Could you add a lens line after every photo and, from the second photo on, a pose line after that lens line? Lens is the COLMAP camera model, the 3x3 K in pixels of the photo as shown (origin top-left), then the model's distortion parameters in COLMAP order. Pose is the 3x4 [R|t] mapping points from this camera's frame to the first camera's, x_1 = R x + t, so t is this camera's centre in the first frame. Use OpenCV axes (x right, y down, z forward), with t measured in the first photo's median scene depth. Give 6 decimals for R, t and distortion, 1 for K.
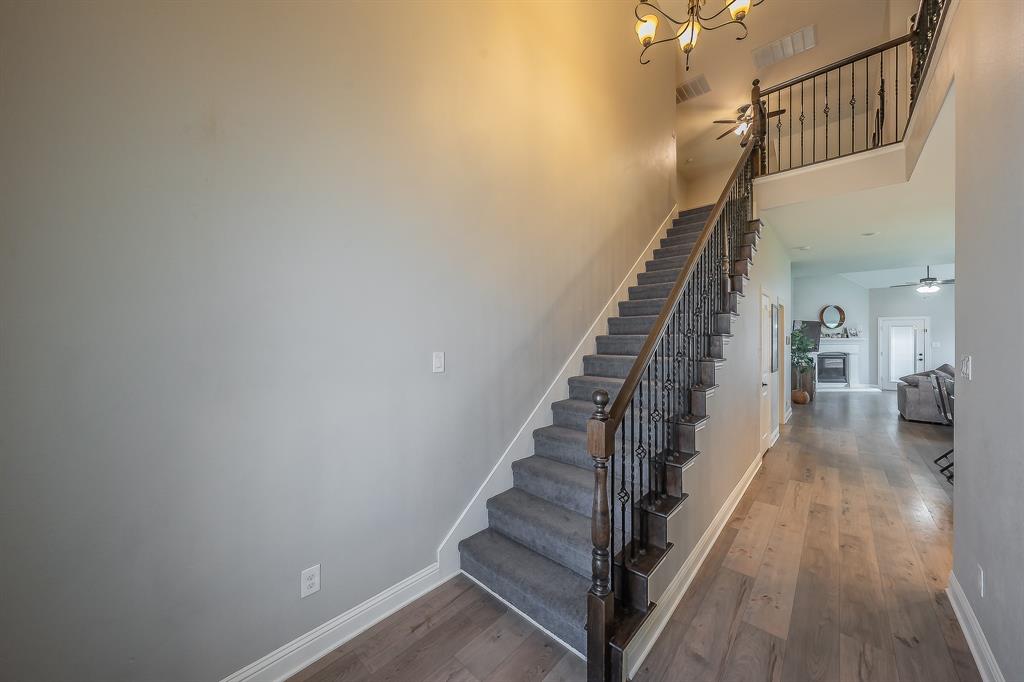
lens RADIAL K [[358.0, 0, 507.0], [0, 358.0, 338.1], [0, 0, 1]] dist [0.014343, 0.000102]
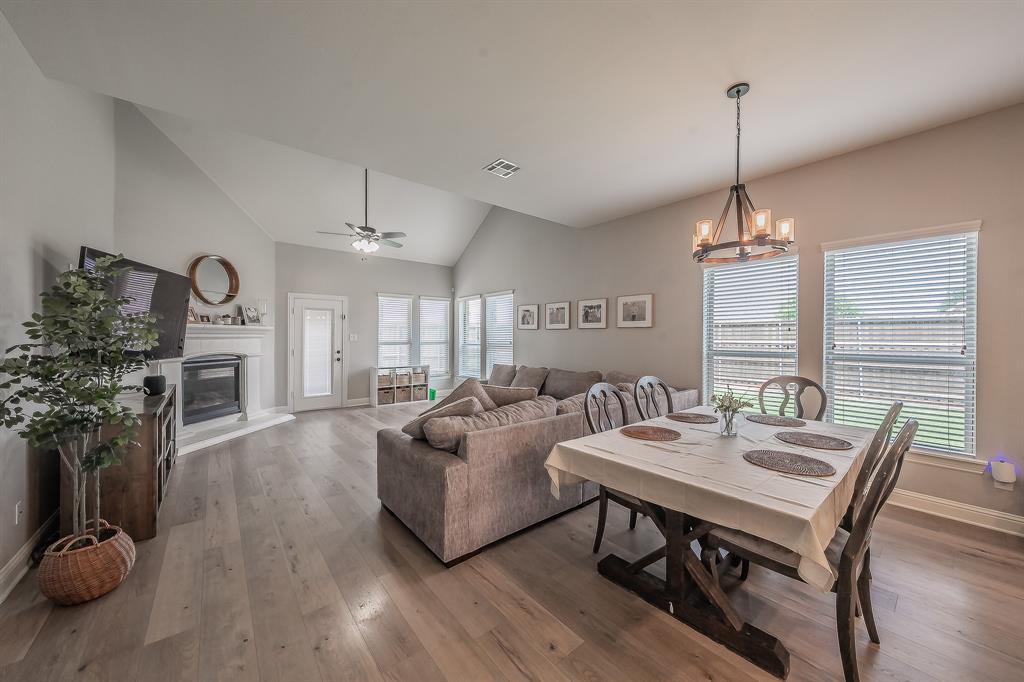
lens RADIAL K [[356.4, 0, 516.2], [0, 356.4, 335.9], [0, 0, 1]] dist [0.001118, 0.000058]
pose [[0.122503, 0.002736, 0.992464, 0.524792], [-0.003547, 0.999991, -0.002319, 0.015247], [-0.992462, -0.003237, 0.122512, 0.598565]]
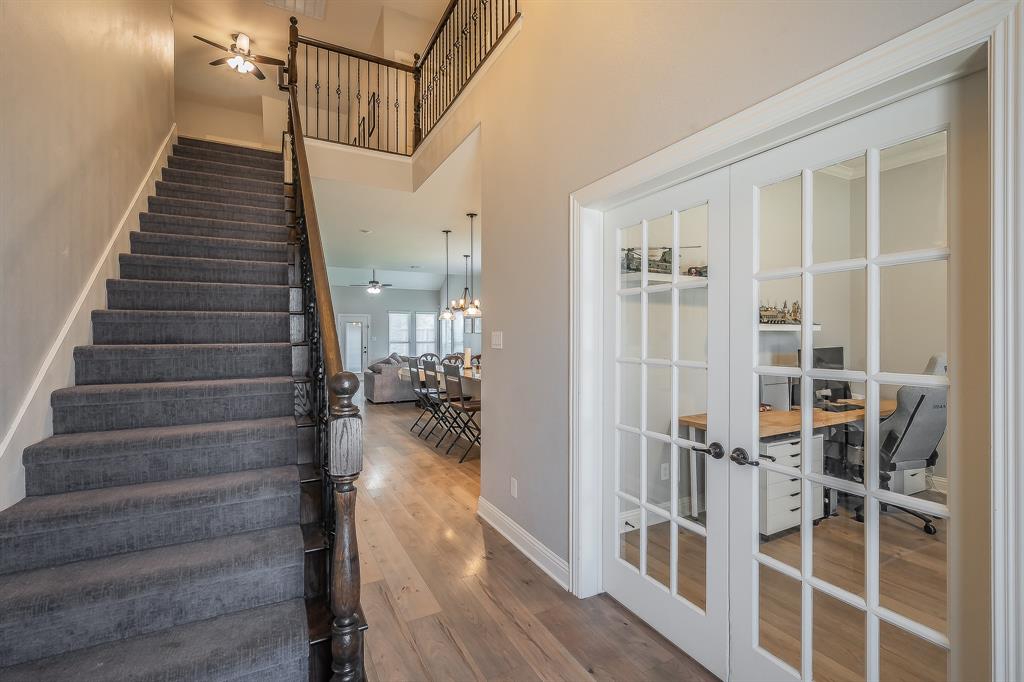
lens RADIAL K [[462.9, 0, 510.8], [0, 462.9, 336.1], [0, 0, 1]] dist [0.018919, 0.000173]
pose [[0.345396, 0.000758, 0.938457, -0.071900], [0.003301, 0.999993, -0.002022, 0.013642], [-0.938451, 0.003796, 0.345391, 0.071400]]
